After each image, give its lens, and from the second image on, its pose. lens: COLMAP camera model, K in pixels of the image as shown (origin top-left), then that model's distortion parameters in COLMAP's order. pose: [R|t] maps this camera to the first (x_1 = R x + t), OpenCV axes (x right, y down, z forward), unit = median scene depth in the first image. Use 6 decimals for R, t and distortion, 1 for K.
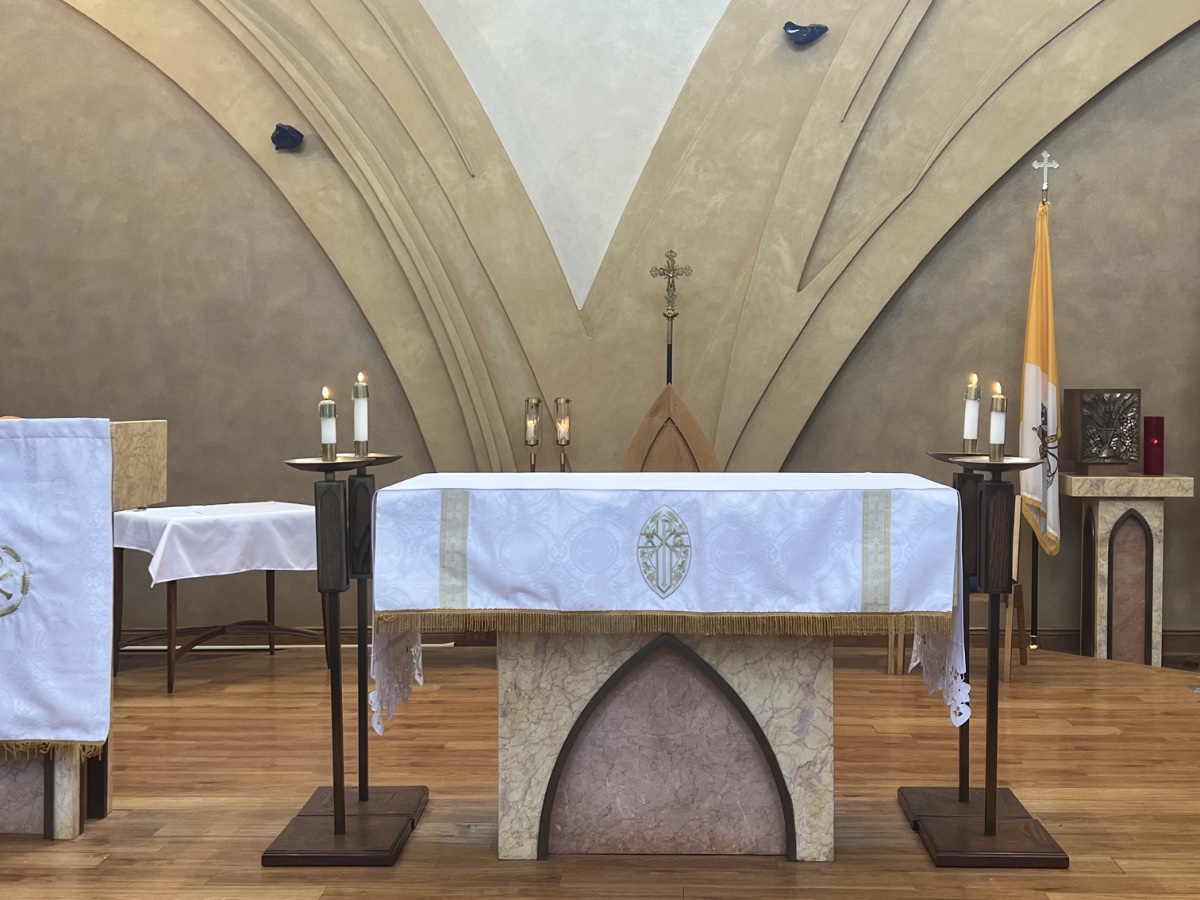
lens RADIAL K [[1190.7, 0, 601.8], [0, 1190.7, 451.3], [0, 0, 1]] dist [0.021277, 0.000000]
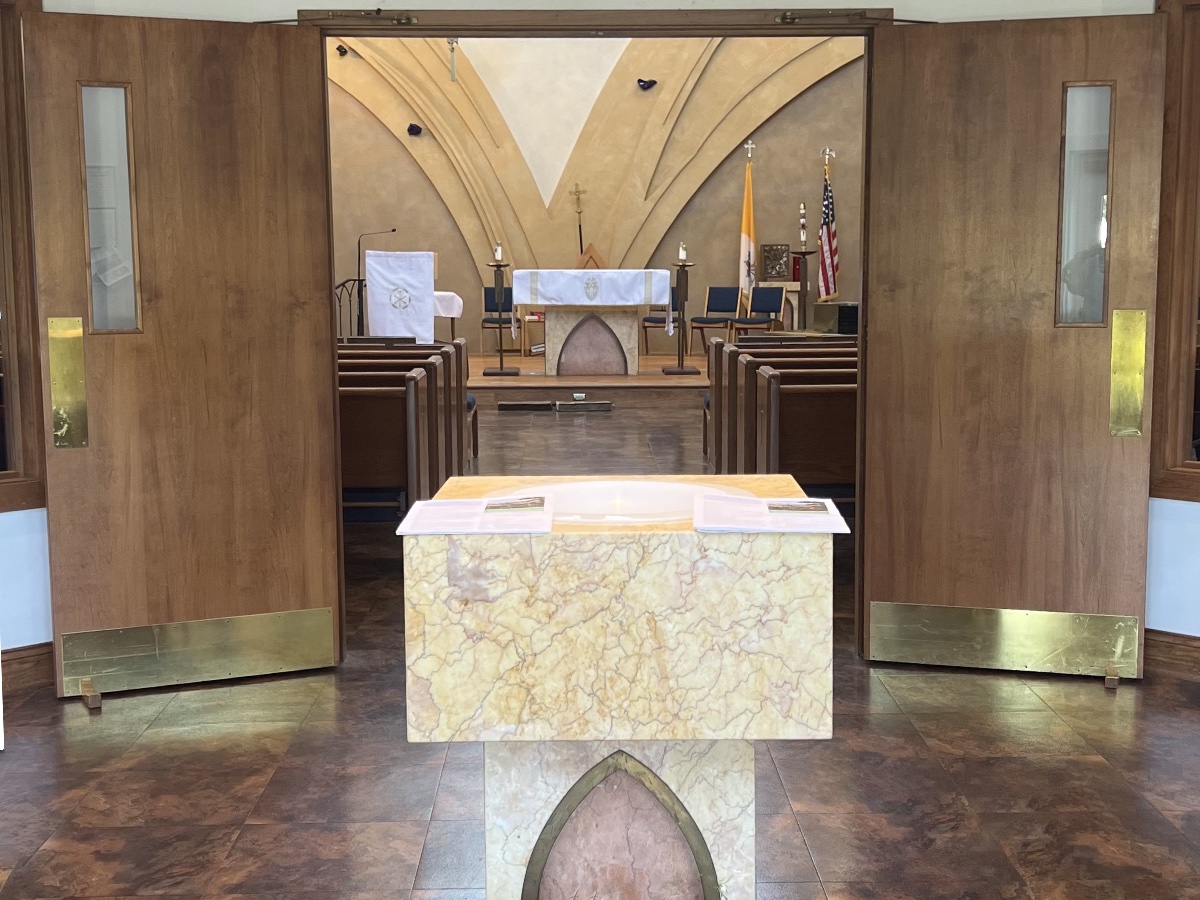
lens RADIAL K [[1369.1, 0, 601.9], [0, 1369.1, 447.5], [0, 0, 1]] dist [0.050257, 0.000000]
pose [[0.996695, -0.012800, 0.080217, -0.128877], [0.005410, 0.995774, 0.091679, 0.092003], [-0.081051, -0.090942, 0.992552, -1.605845]]
